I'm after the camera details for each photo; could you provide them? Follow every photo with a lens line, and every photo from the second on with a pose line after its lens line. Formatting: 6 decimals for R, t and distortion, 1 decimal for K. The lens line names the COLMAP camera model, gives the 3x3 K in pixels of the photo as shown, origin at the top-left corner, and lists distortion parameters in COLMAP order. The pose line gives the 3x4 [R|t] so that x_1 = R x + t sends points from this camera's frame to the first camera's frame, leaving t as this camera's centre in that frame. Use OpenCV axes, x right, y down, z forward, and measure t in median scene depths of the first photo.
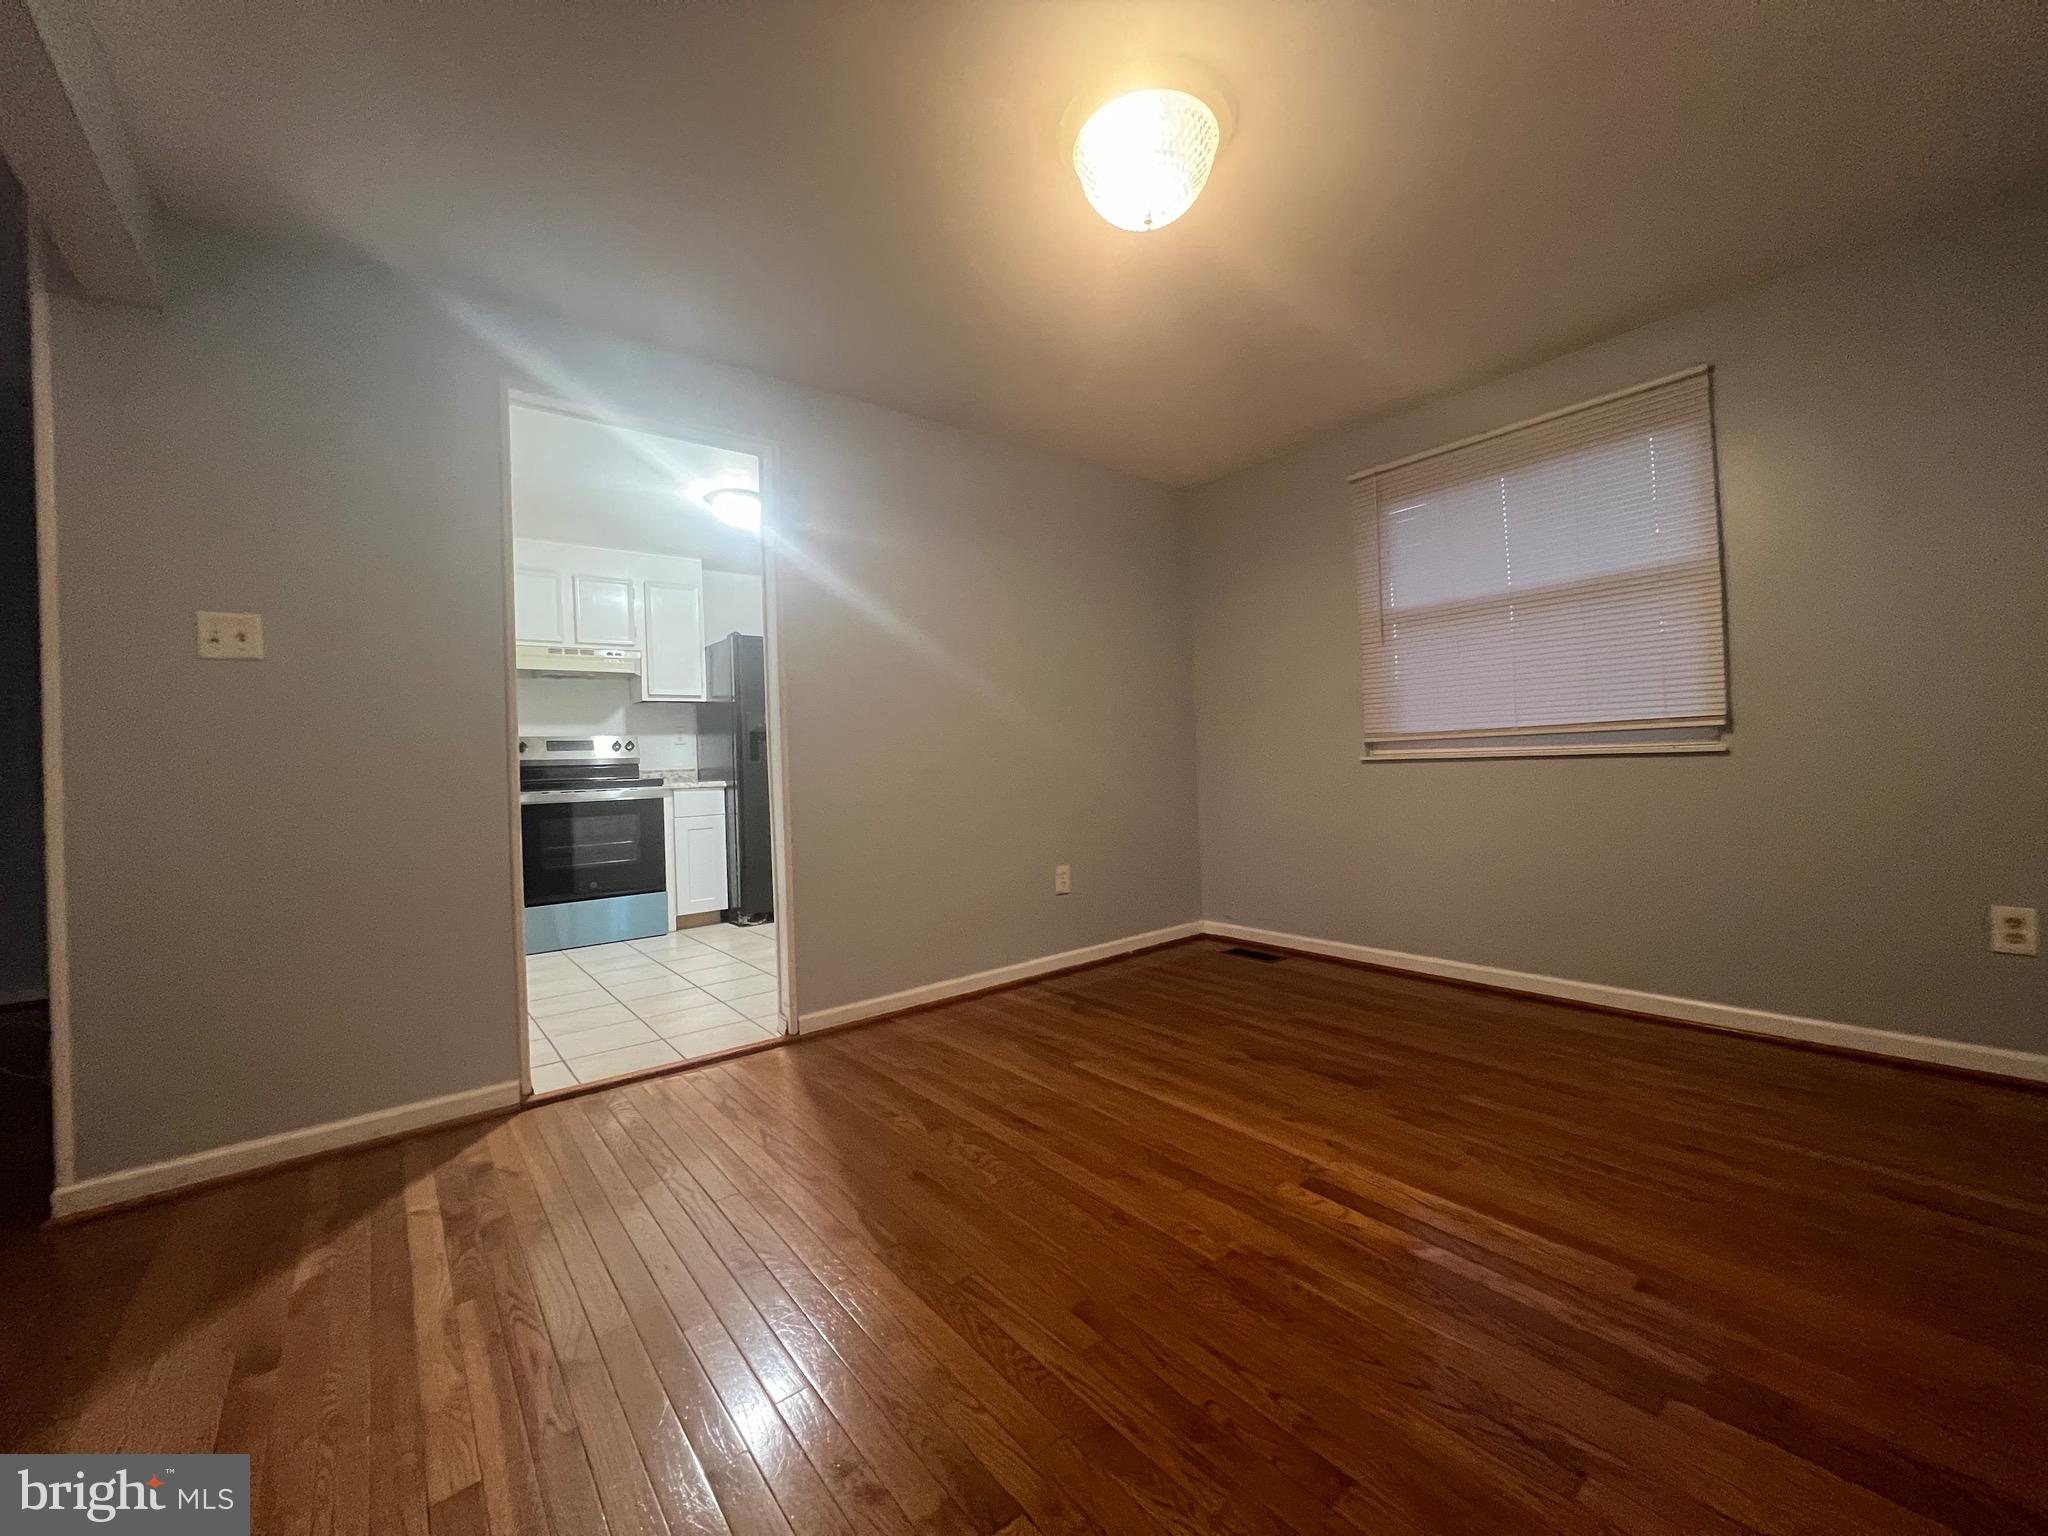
lens RADIAL K [[825.5, 0, 1018.6], [0, 825.5, 753.5], [0, 0, 1]] dist [-0.003078, -0.000568]
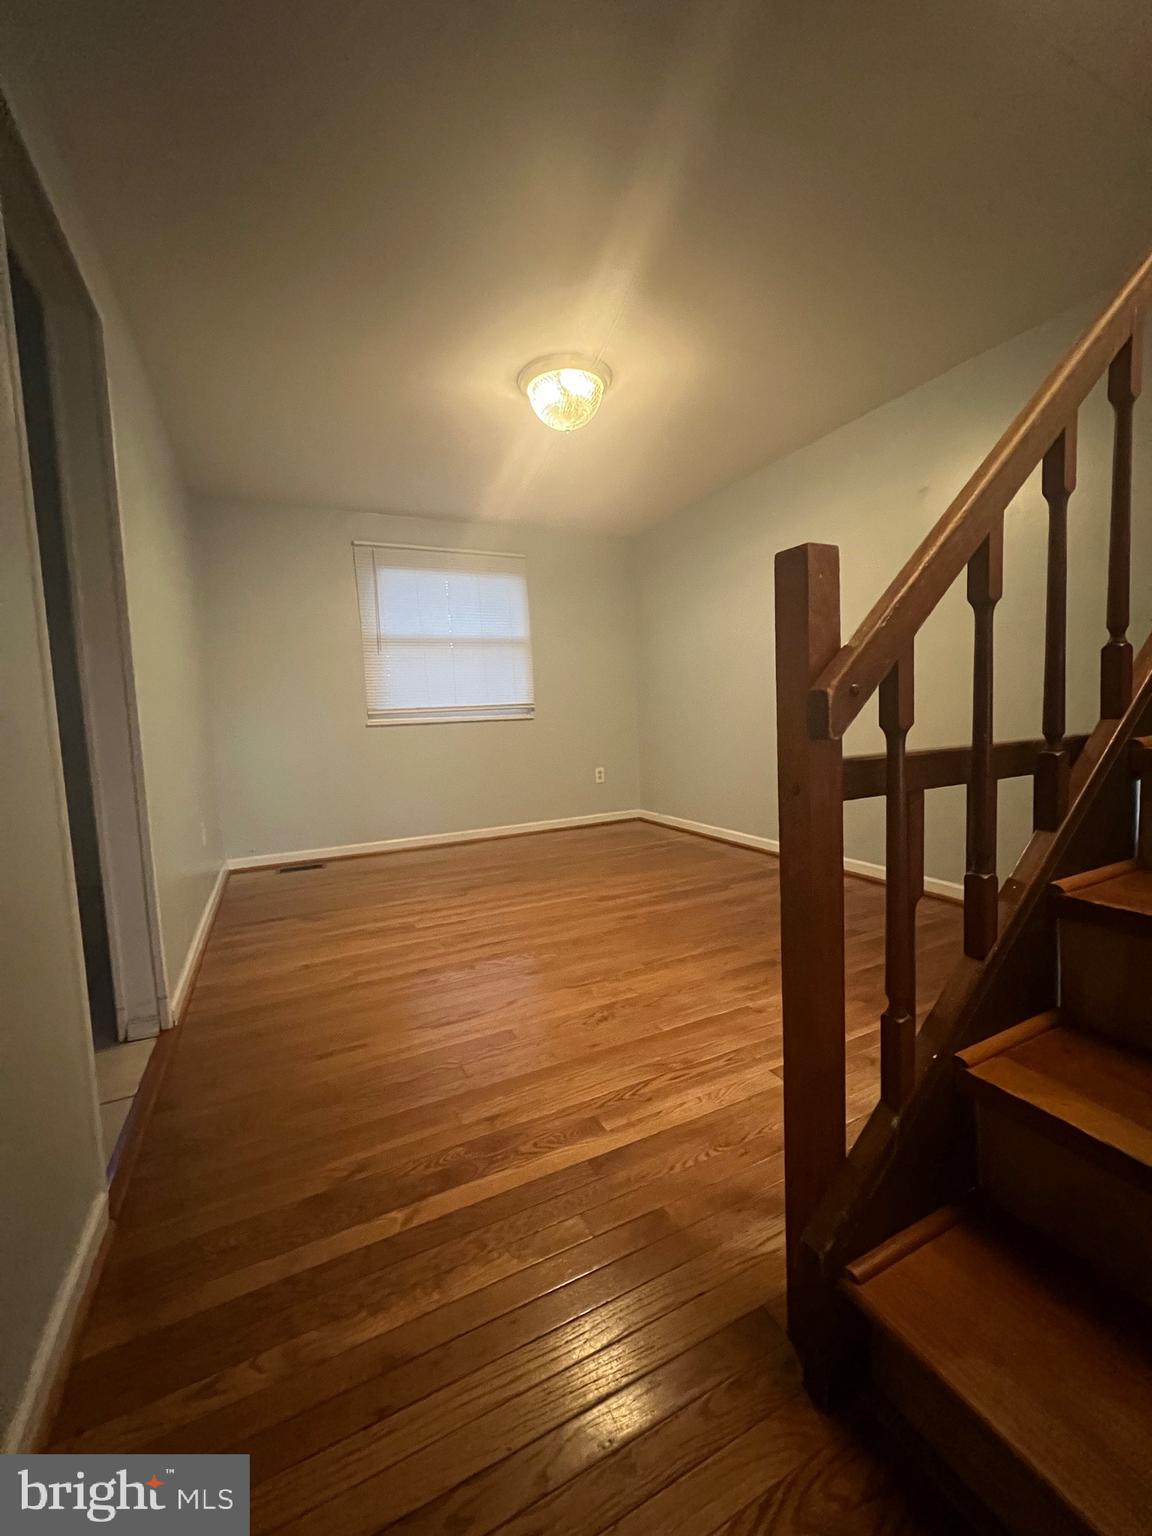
lens RADIAL K [[619.1, 0, 570.8], [0, 619.1, 767.2], [0, 0, 1]] dist [-0.003078, -0.000568]
pose [[0.220475, -0.066153, 0.973147, -0.980023], [0.017754, 0.997804, 0.063807, 0.028228], [-0.975231, 0.003210, 0.221165, 0.516839]]
